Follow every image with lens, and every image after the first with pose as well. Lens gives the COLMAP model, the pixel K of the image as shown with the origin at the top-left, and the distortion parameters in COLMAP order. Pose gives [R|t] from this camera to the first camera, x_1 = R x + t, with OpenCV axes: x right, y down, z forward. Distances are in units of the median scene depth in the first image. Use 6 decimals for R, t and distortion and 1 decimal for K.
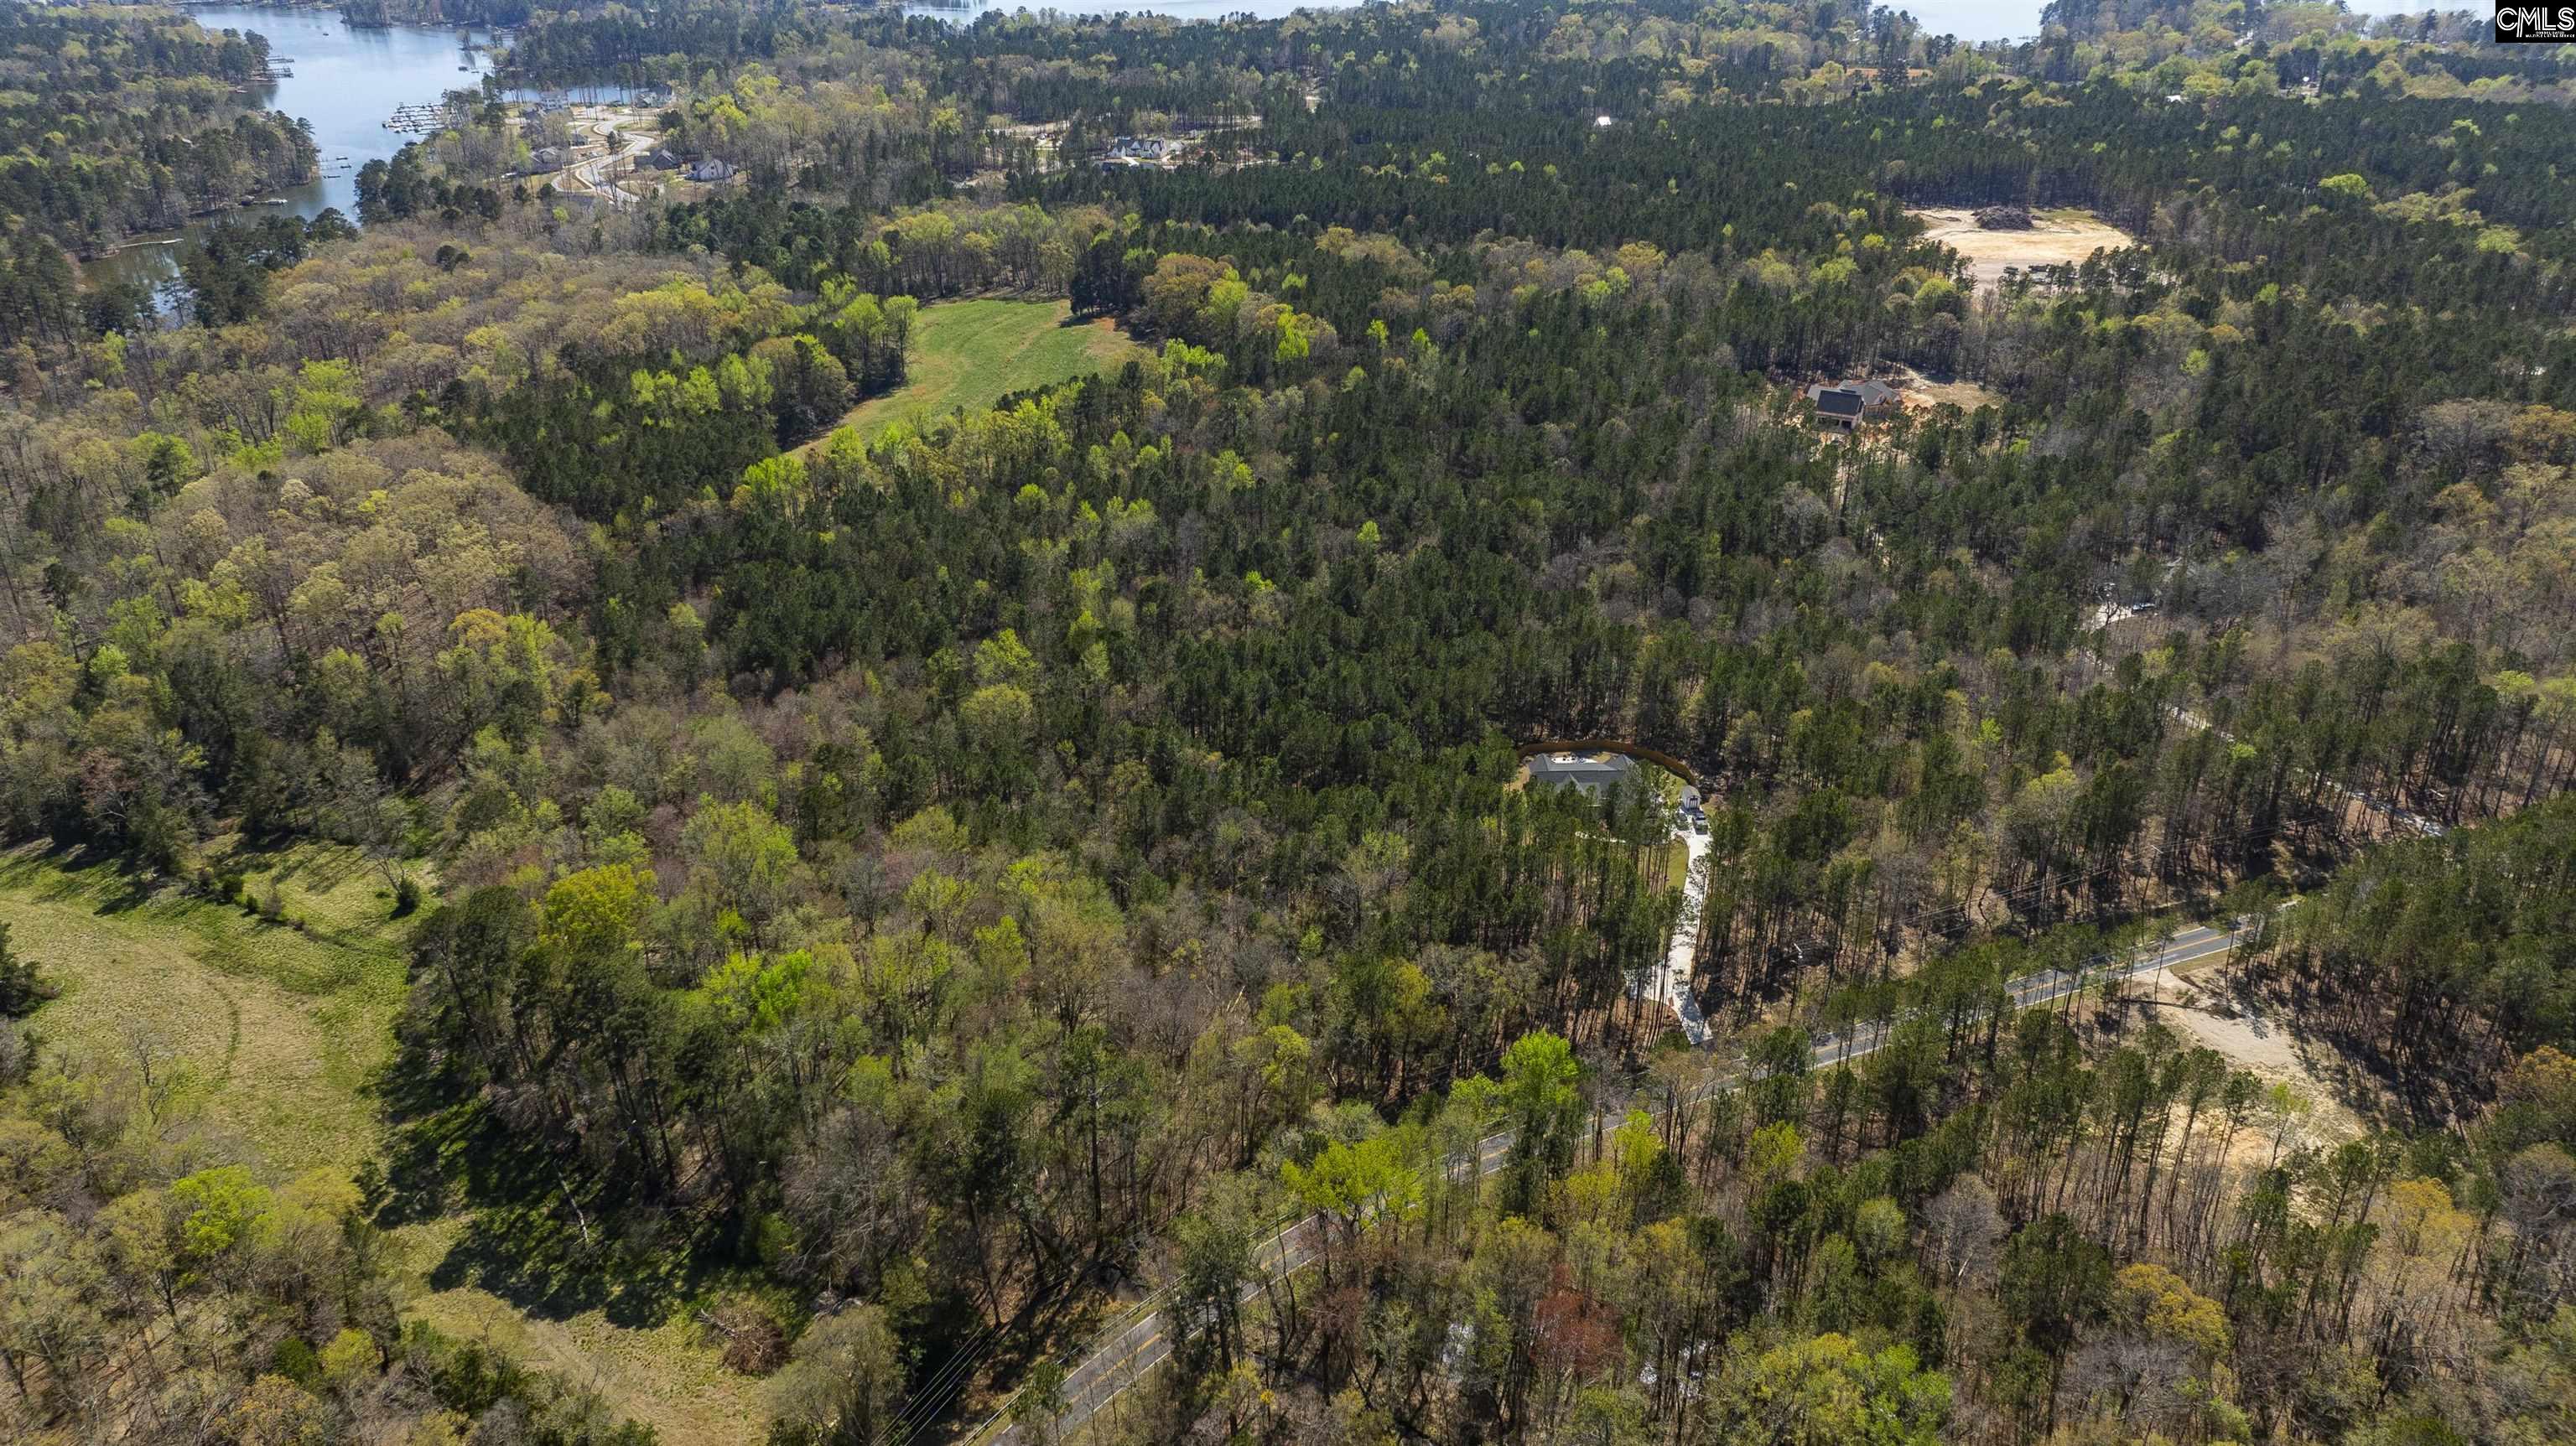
lens RADIAL K [[1765.4, 0, 1289.0], [0, 1765.4, 717.2], [0, 0, 1]] dist [-0.033699, 0.031719]
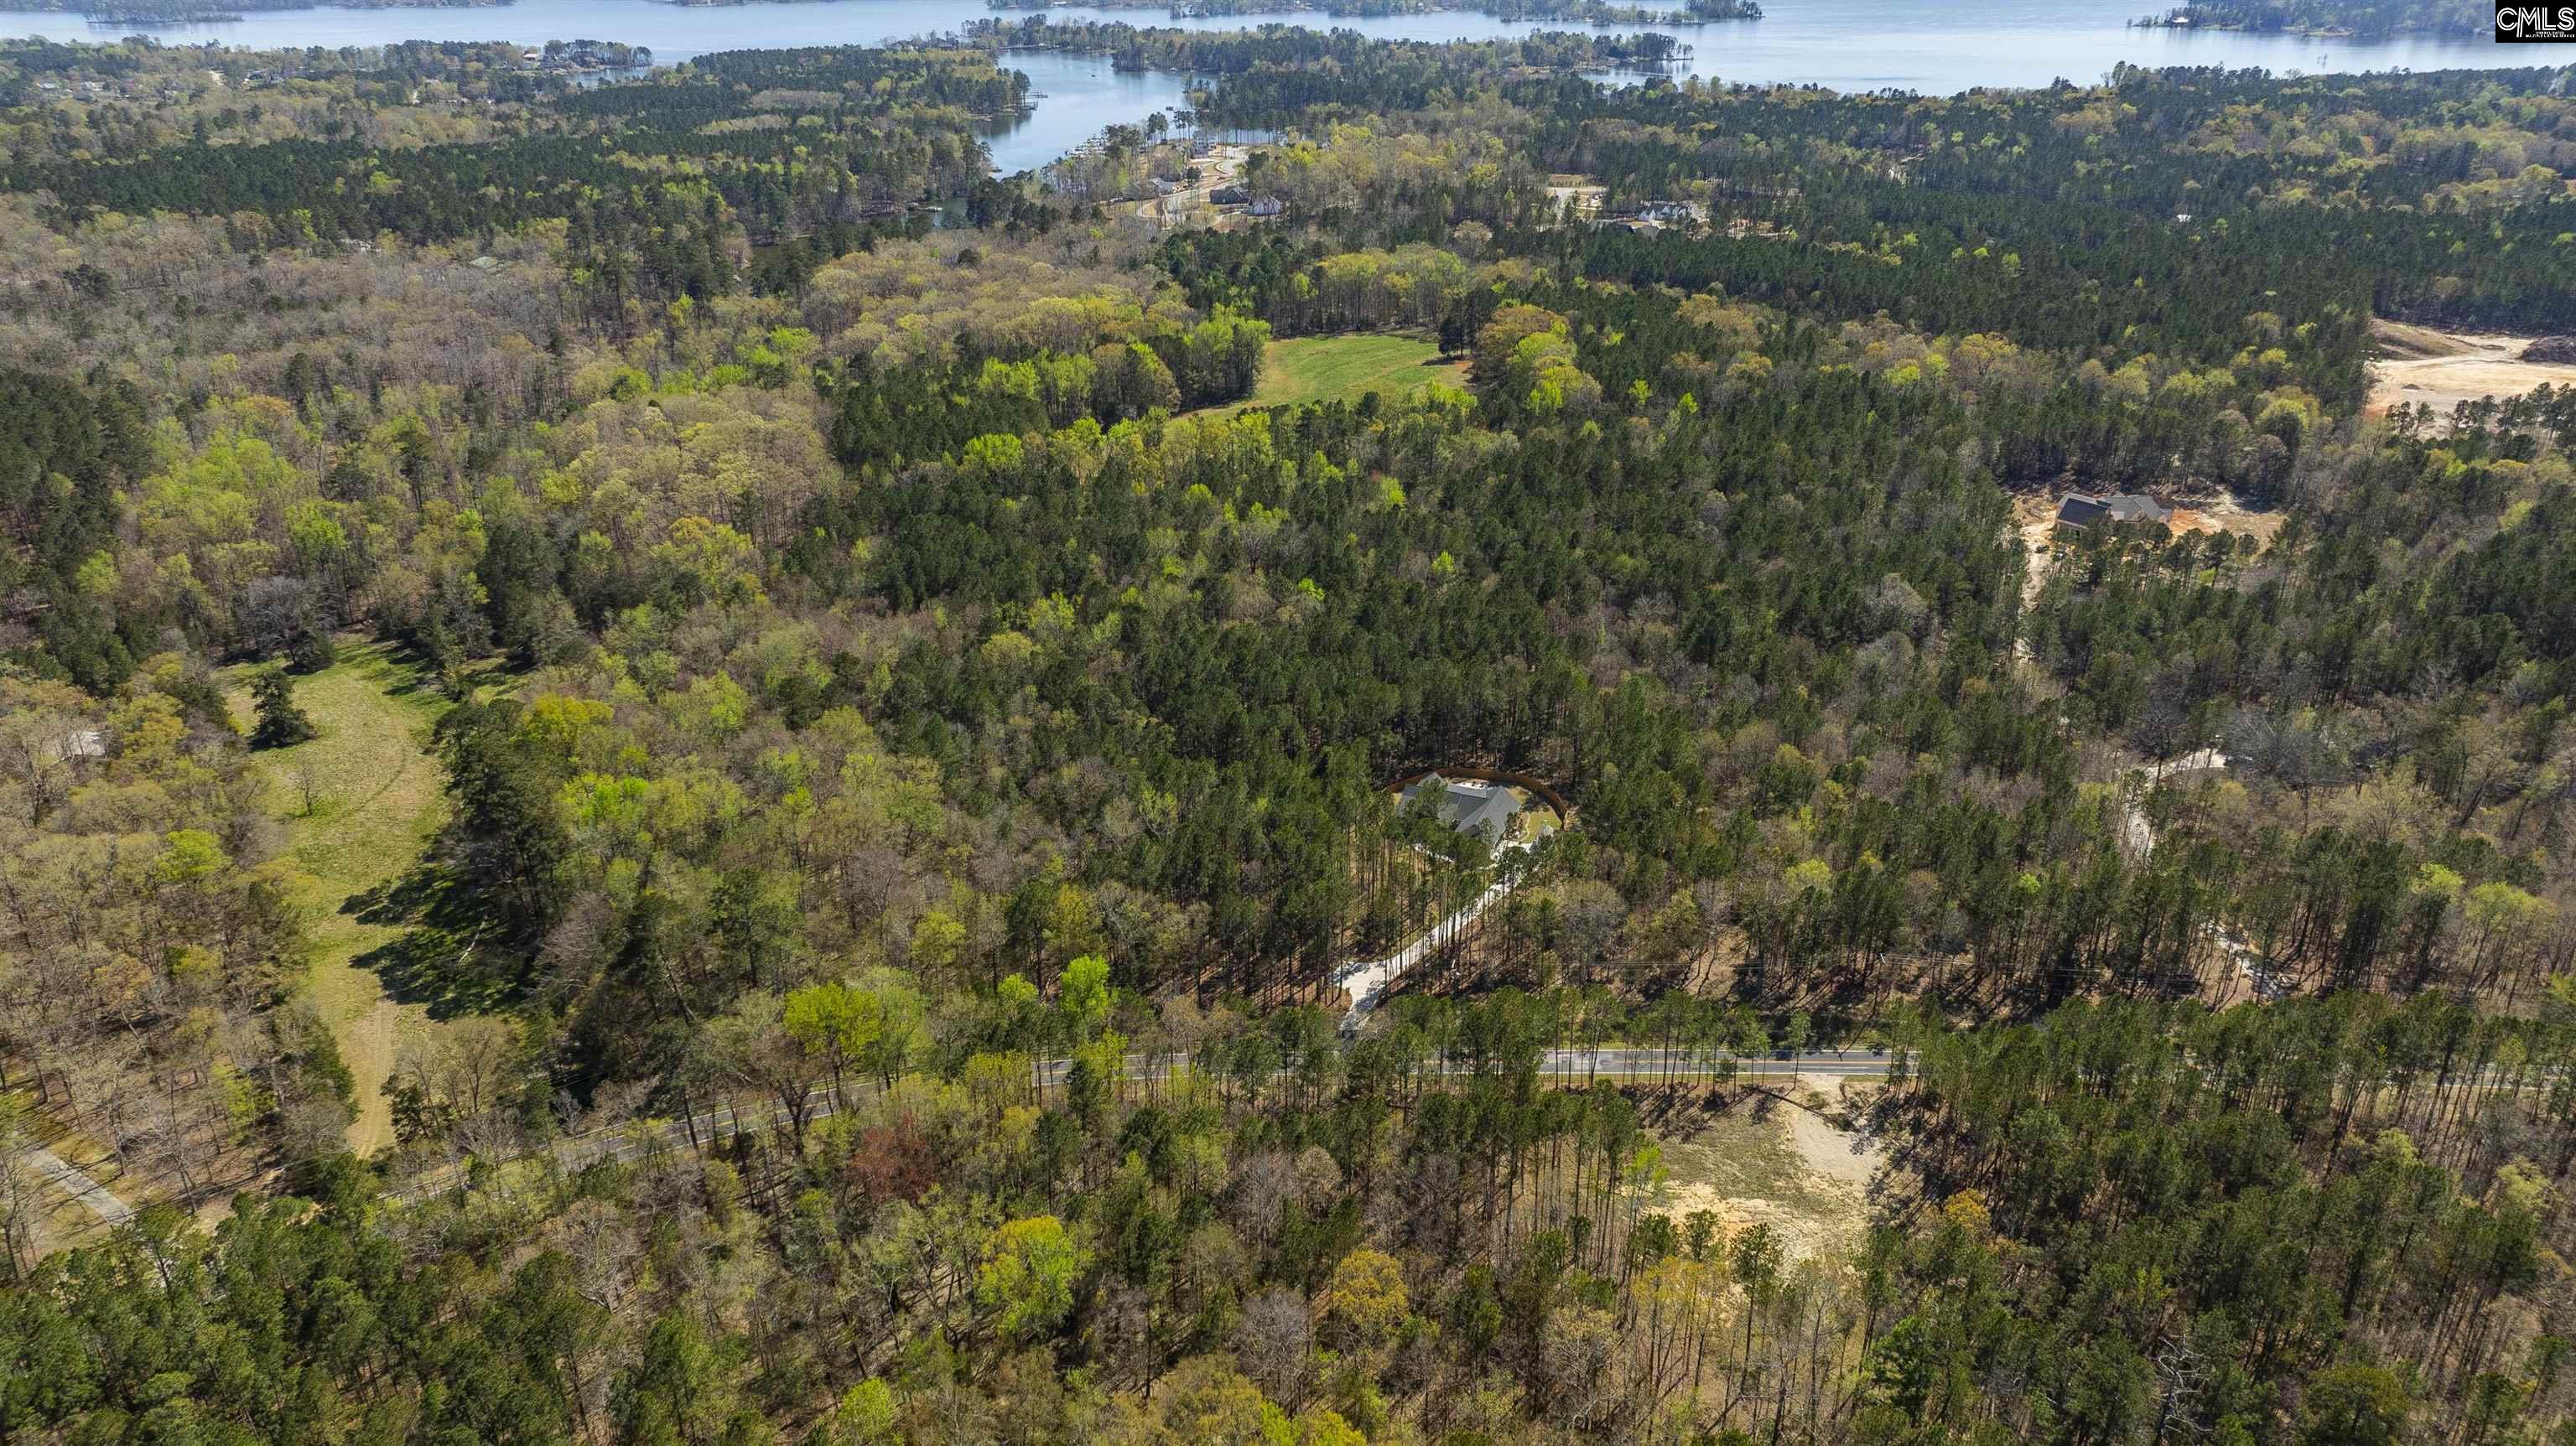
lens RADIAL K [[1765.4, 0, 1289.0], [0, 1765.4, 717.2], [0, 0, 1]] dist [-0.033699, 0.031719]
pose [[0.915495, 0.167421, -0.365840, 0.271657], [-0.179414, 0.983773, 0.001234, 0.001513], [0.360110, 0.064507, 0.930677, -0.008456]]
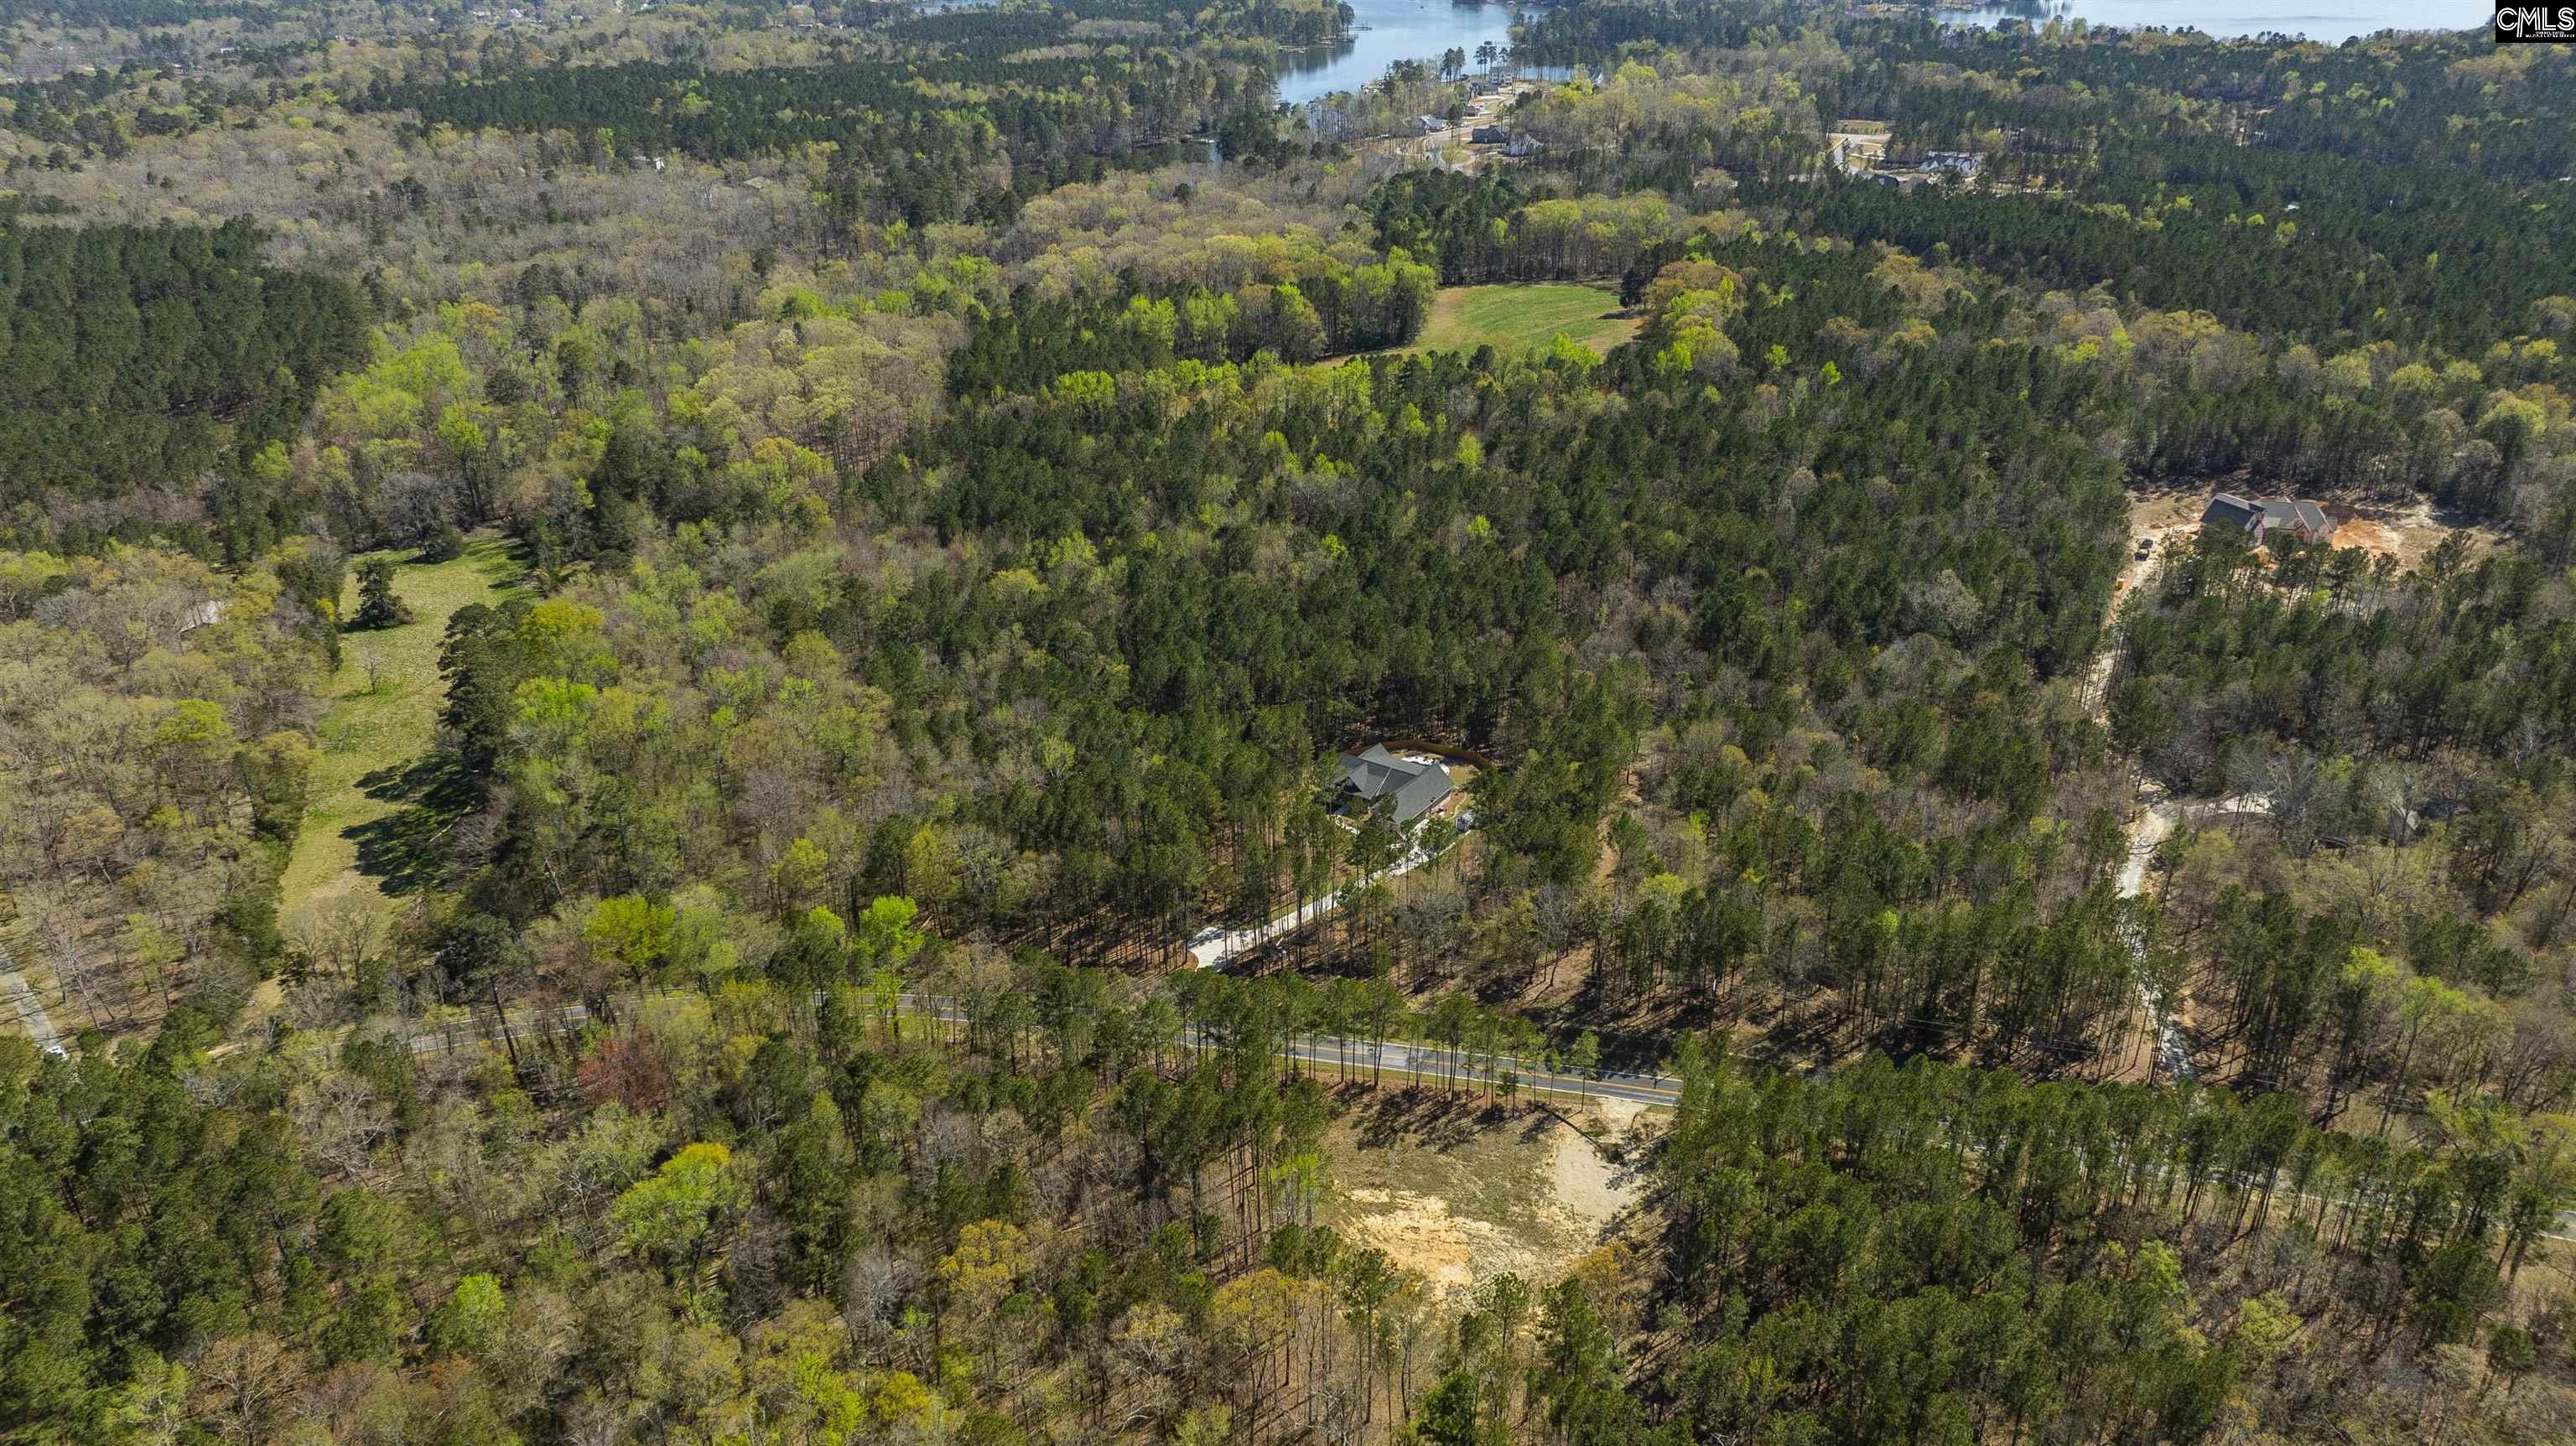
lens RADIAL K [[1765.4, 0, 1289.0], [0, 1765.4, 717.2], [0, 0, 1]] dist [-0.033699, 0.031719]
pose [[0.815509, 0.252319, -0.520845, 0.386468], [-0.250715, 0.965151, 0.075005, -0.035451], [0.521620, 0.069416, 0.850350, 0.061111]]
